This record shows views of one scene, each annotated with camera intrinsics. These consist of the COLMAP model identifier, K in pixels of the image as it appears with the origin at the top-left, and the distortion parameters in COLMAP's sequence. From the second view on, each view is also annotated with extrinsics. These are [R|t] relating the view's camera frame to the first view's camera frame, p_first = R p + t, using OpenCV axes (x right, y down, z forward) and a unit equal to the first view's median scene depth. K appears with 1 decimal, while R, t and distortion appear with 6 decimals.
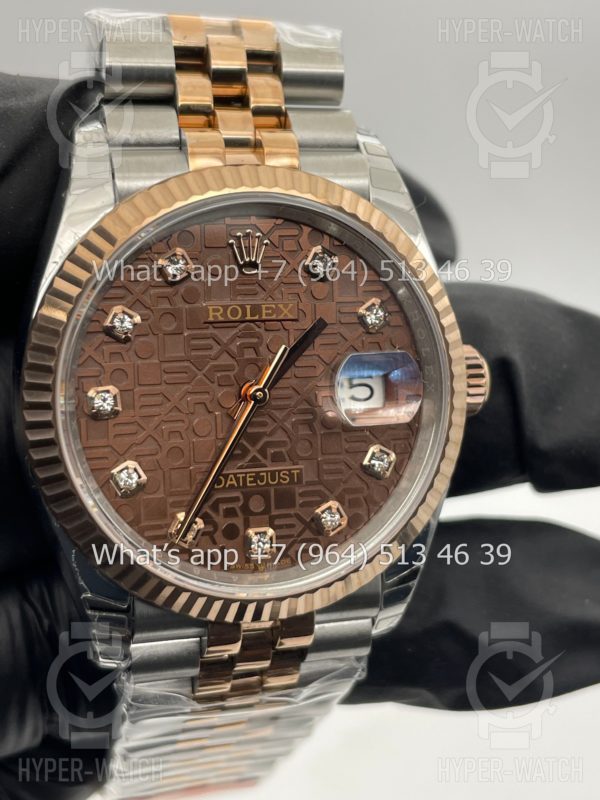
lens RADIAL K [[1216.1, 0, 300.0], [0, 1216.1, 400.0], [0, 0, 1]] dist [0.090898, 0.032697]
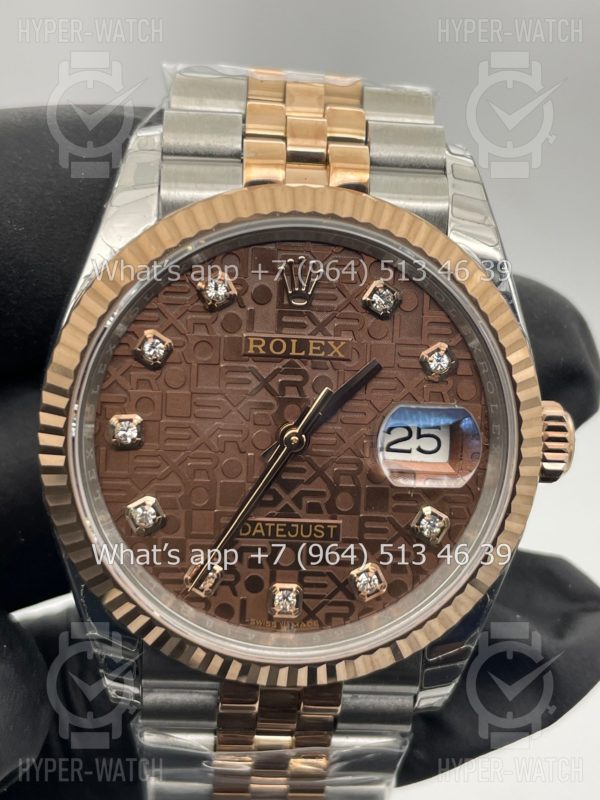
lens RADIAL K [[1216.1, 0, 300.0], [0, 1216.1, 400.0], [0, 0, 1]] dist [0.090898, 0.032697]
pose [[0.972278, 0.100991, -0.210895, 0.155385], [-0.094544, 0.994698, 0.040458, -0.069416], [0.213863, -0.019397, 0.976671, 0.115724]]
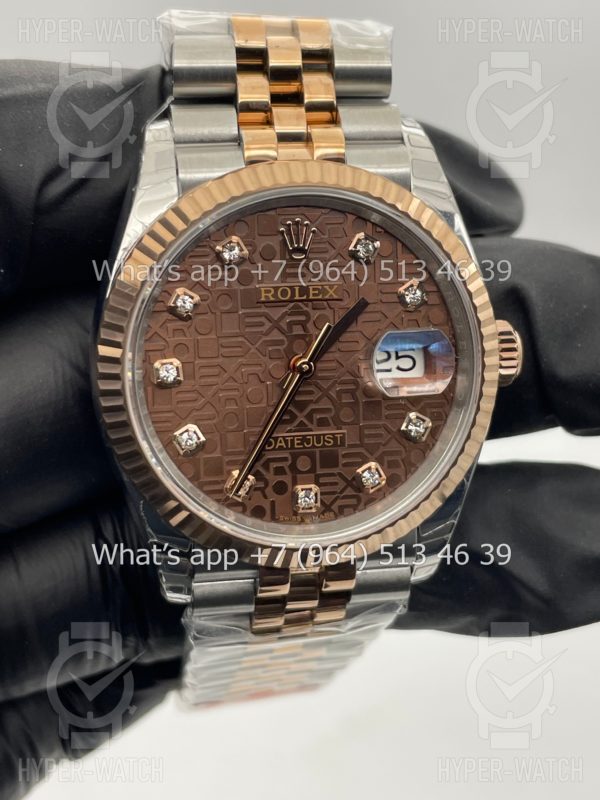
lens RADIAL K [[1216.1, 0, 300.0], [0, 1216.1, 400.0], [0, 0, 1]] dist [0.090898, 0.032697]
pose [[0.993892, 0.016901, -0.109058, 0.082876], [-0.010238, 0.998063, 0.061371, -0.042205], [0.109884, -0.059879, 0.992139, -0.111553]]
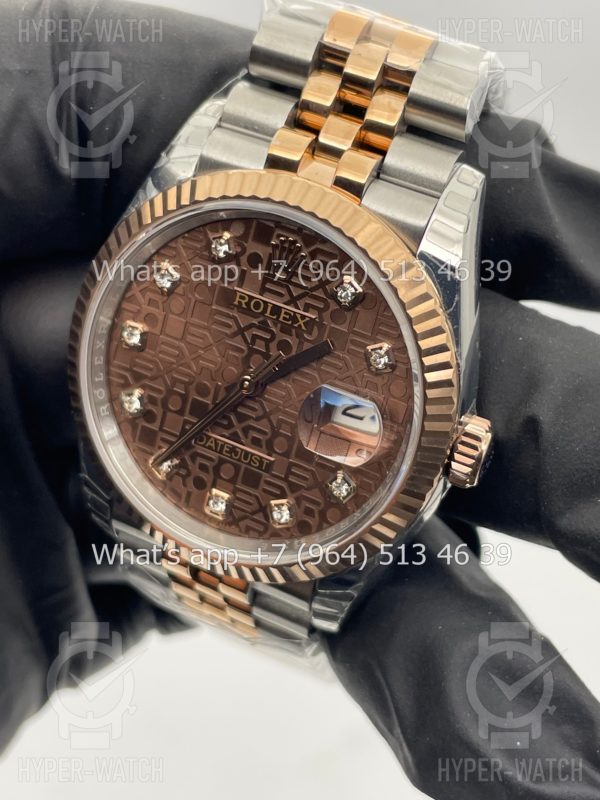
lens RADIAL K [[1216.1, 0, 300.0], [0, 1216.1, 400.0], [0, 0, 1]] dist [0.090898, 0.032697]
pose [[0.757003, 0.426101, -0.495363, 0.539031], [-0.325669, 0.903286, 0.279308, -0.306308], [0.566468, -0.050113, 0.822558, 0.127146]]
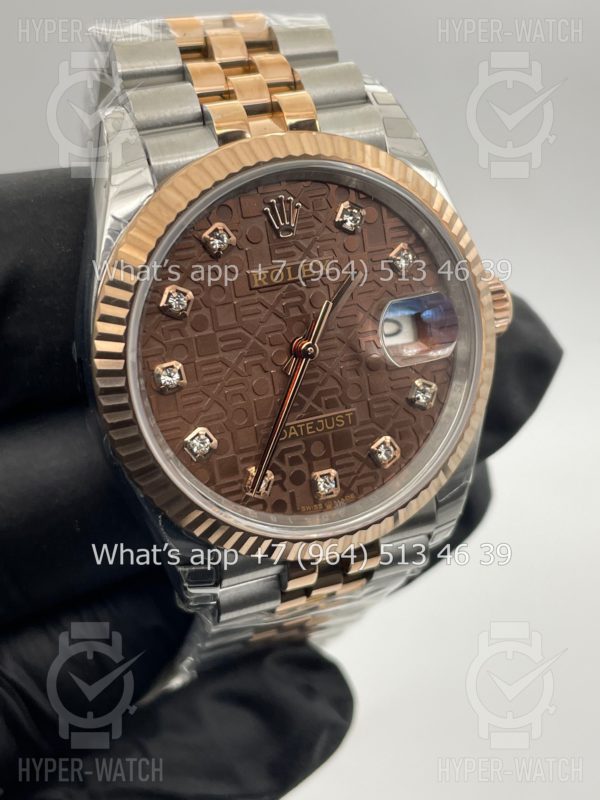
lens RADIAL K [[1216.1, 0, 300.0], [0, 1216.1, 400.0], [0, 0, 1]] dist [0.090898, 0.032697]
pose [[0.990292, -0.129053, 0.051636, -0.101378], [0.122323, 0.985546, 0.117198, -0.085964], [-0.066015, -0.109744, 0.991765, -0.063424]]
